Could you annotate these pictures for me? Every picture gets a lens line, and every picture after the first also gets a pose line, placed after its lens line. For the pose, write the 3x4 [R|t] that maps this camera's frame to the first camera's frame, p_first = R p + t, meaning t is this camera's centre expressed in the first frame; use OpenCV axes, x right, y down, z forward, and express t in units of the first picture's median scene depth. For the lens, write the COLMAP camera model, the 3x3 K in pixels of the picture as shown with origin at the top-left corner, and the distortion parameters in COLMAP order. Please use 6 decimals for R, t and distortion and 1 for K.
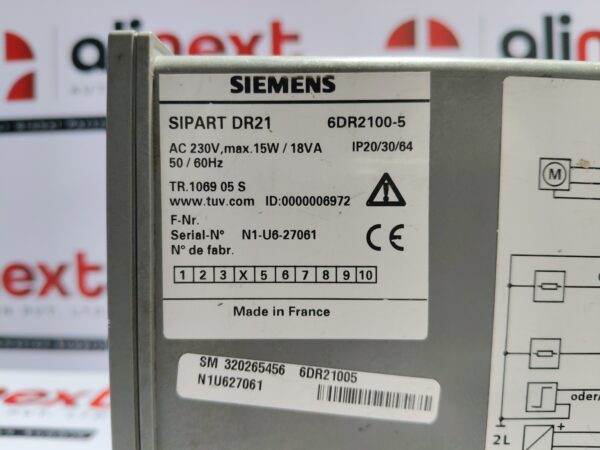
lens RADIAL K [[477.9, 0, 300.0], [0, 477.9, 225.0], [0, 0, 1]] dist [0.072332, -0.216674]
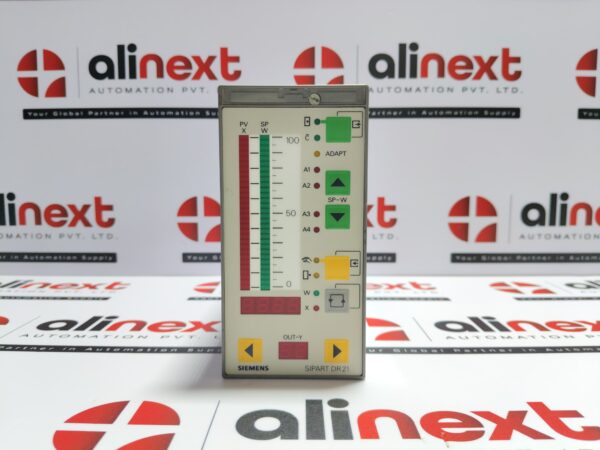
lens RADIAL K [[470.0, 0, 300.0], [0, 470.0, 225.0], [0, 0, 1]] dist [0.019211, -0.089153]
pose [[0.999836, 0.008790, 0.015816, 0.545462], [-0.009656, 0.998409, 0.055549, 0.177312], [-0.015302, -0.055693, 0.998331, -1.671532]]
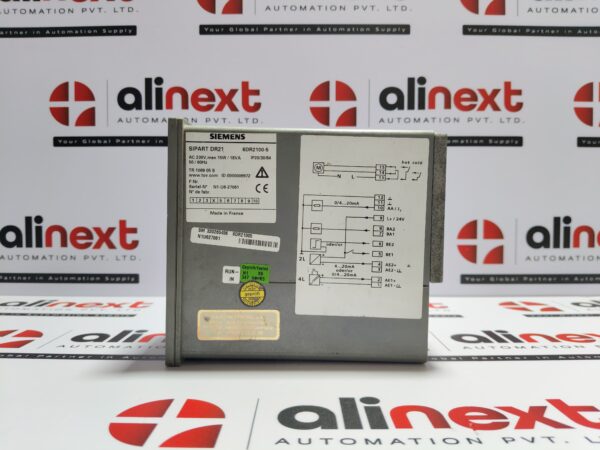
lens RADIAL K [[466.2, 0, 300.0], [0, 466.2, 225.0], [0, 0, 1]] dist [0.045105, -0.124860]
pose [[0.999790, 0.010562, 0.017566, 0.363596], [-0.010258, 0.999797, -0.017339, 0.298973], [-0.017745, 0.017155, 0.999695, -1.877229]]
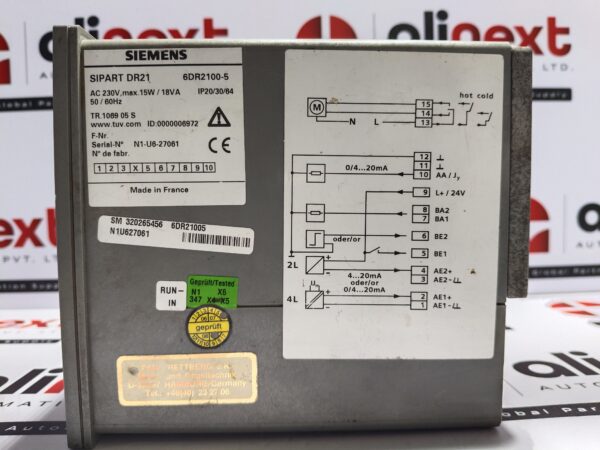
lens RADIAL K [[466.2, 0, 300.0], [0, 466.2, 225.0], [0, 0, 1]] dist [0.045105, -0.124860]
pose [[0.998841, -0.015410, 0.045589, 0.381980], [0.014809, 0.999799, 0.013507, 0.290761], [-0.045788, -0.012816, 0.998869, -0.678855]]
